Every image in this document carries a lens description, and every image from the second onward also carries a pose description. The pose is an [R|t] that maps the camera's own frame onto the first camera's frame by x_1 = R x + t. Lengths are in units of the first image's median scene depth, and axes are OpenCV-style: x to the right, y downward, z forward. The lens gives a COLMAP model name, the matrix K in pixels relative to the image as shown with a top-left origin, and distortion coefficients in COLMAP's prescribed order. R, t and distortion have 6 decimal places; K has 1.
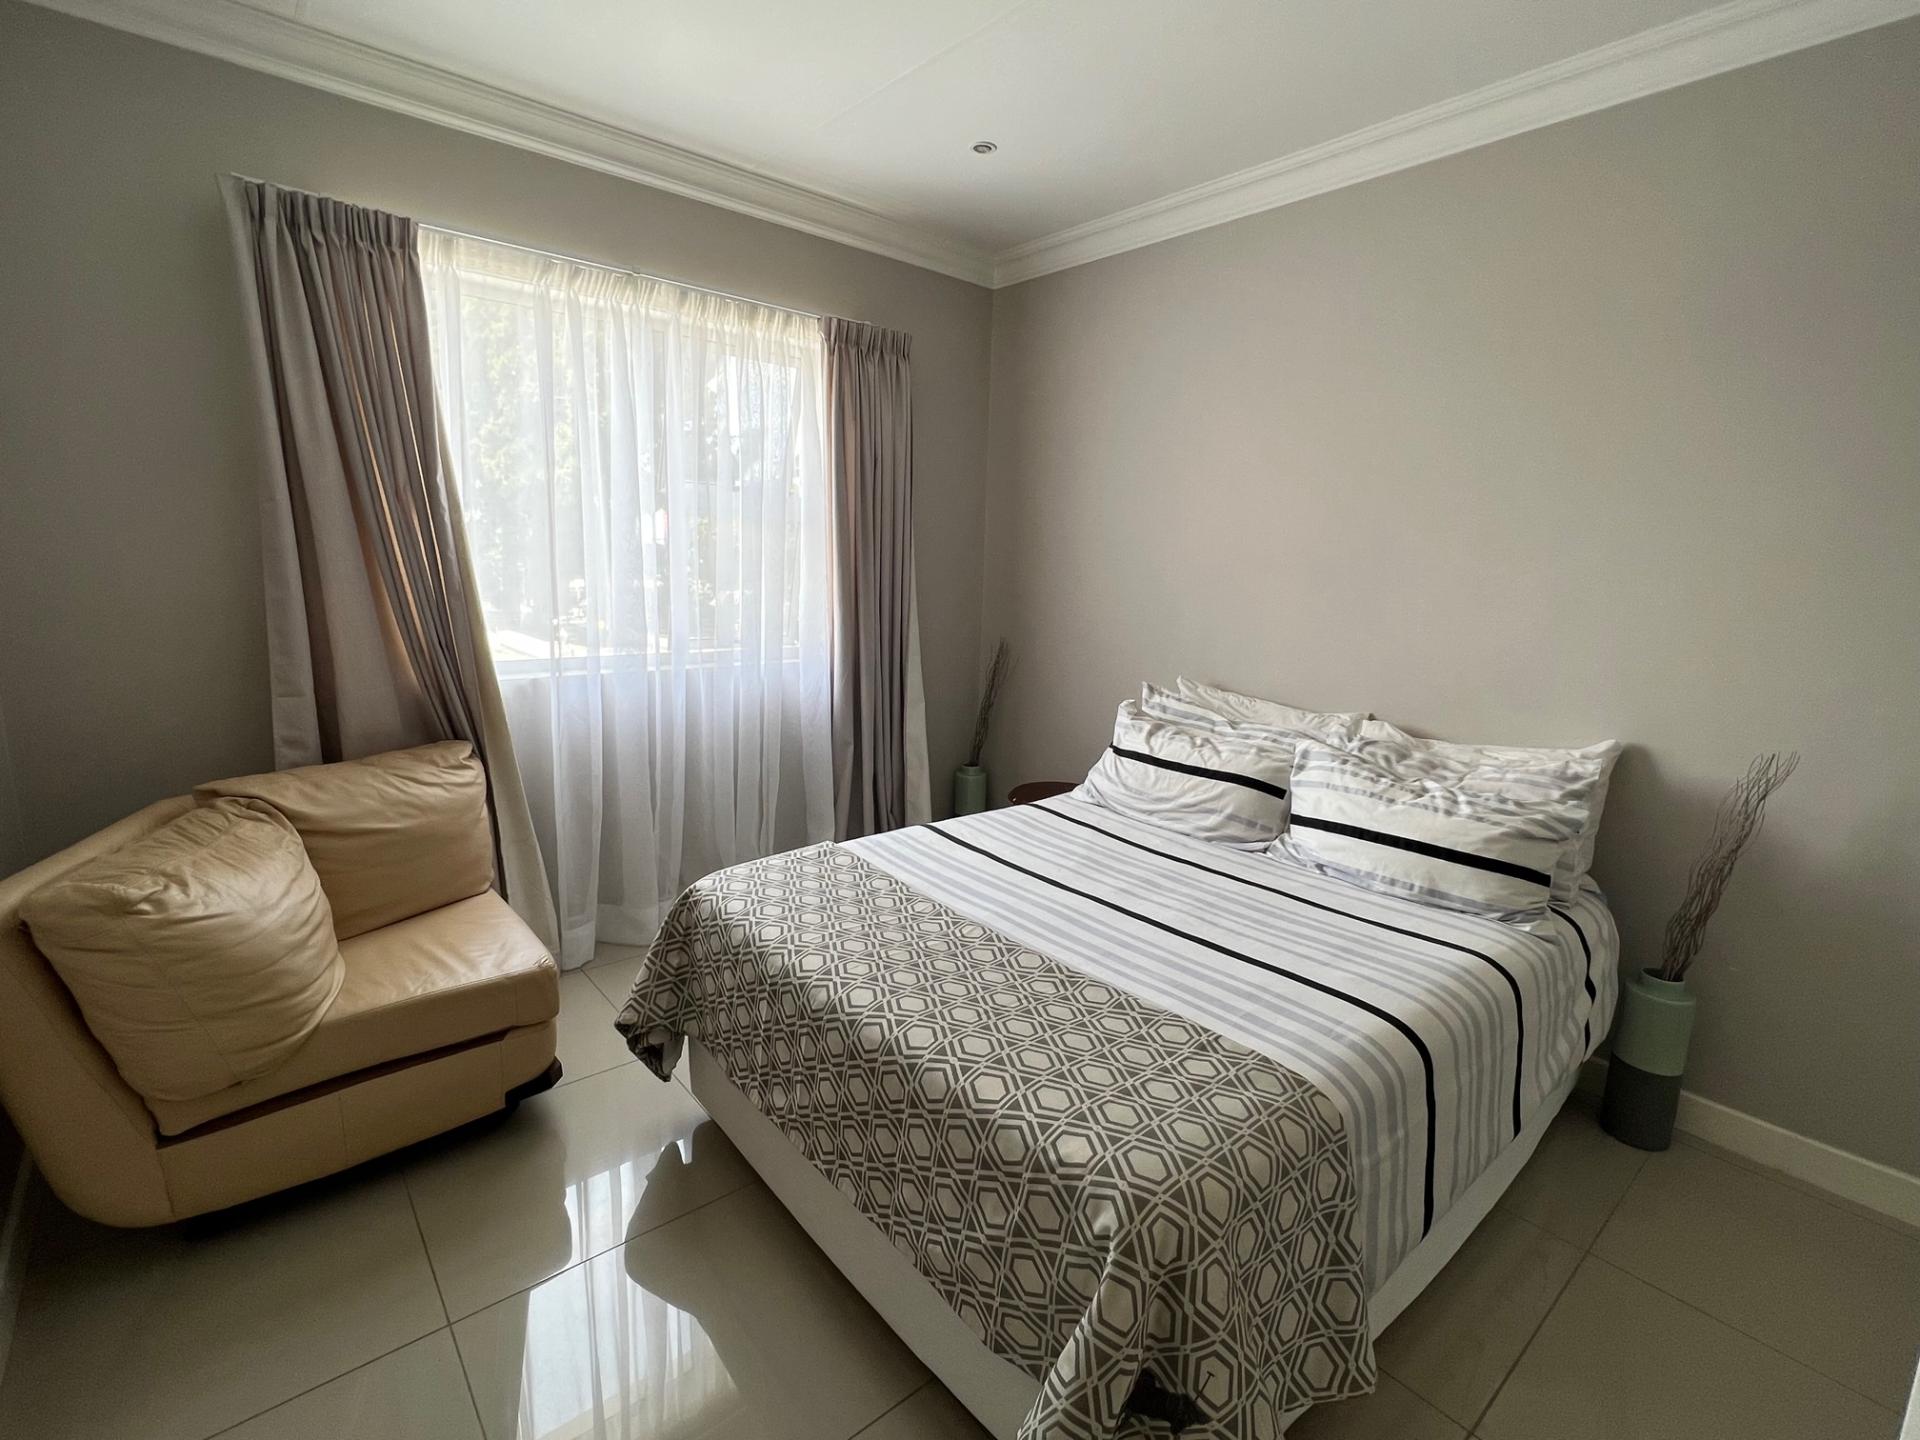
lens RADIAL K [[878.0, 0, 959.0], [0, 878.0, 719.3], [0, 0, 1]] dist [-0.003983, 0.000050]
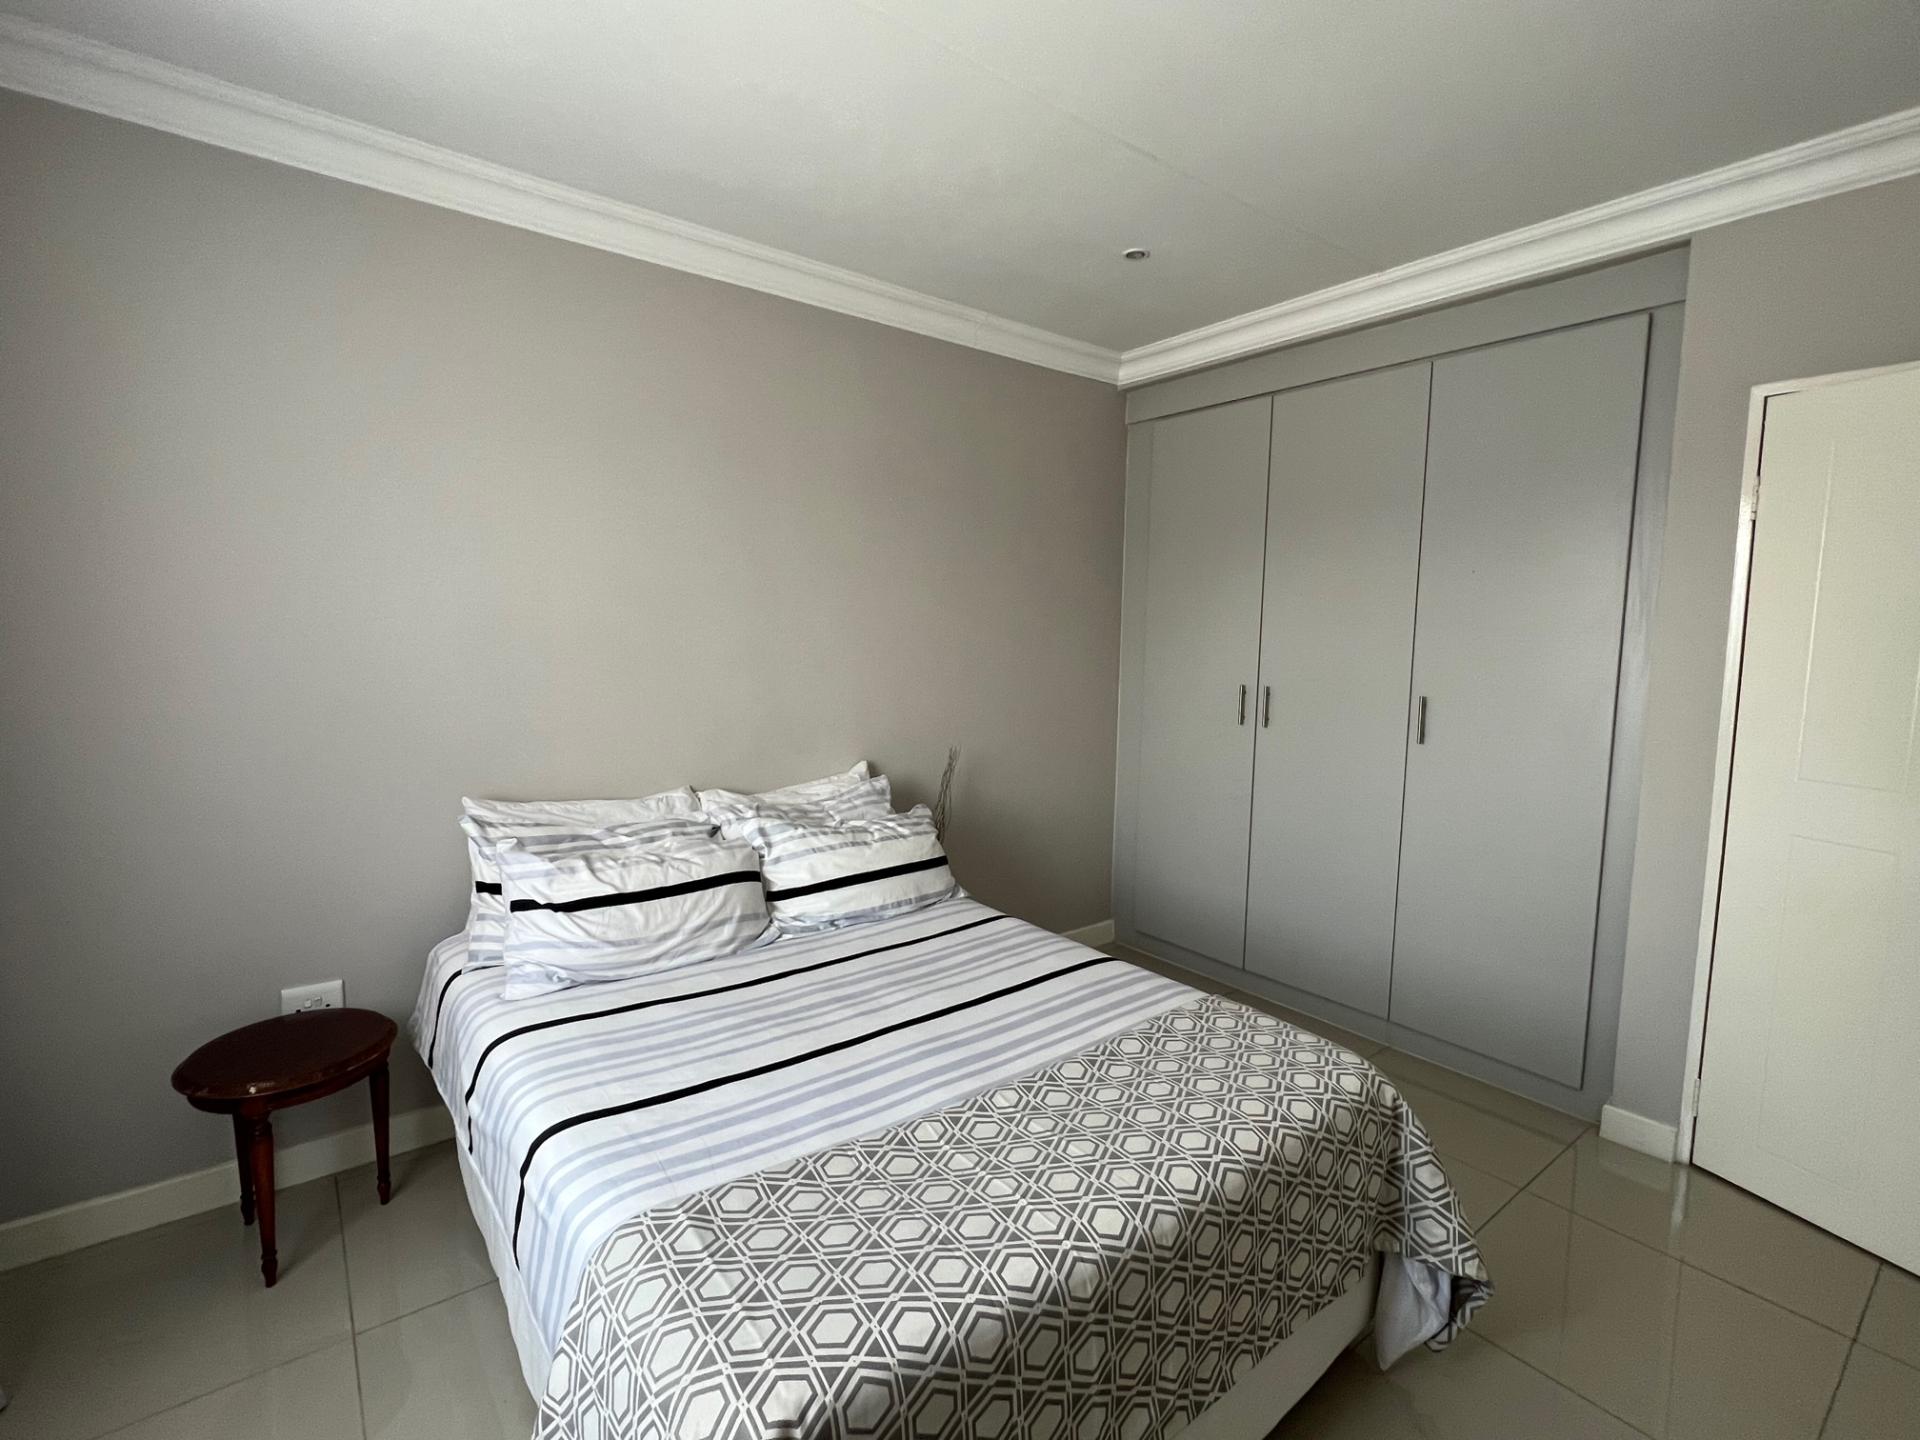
lens RADIAL K [[878.0, 0, 959.2], [0, 878.0, 718.4], [0, 0, 1]] dist [-0.003983, 0.000050]
pose [[0.047318, -0.129675, 0.990427, -0.622404], [0.169828, 0.978146, 0.119953, -0.183420], [-0.984337, 0.162527, 0.068306, 0.730940]]
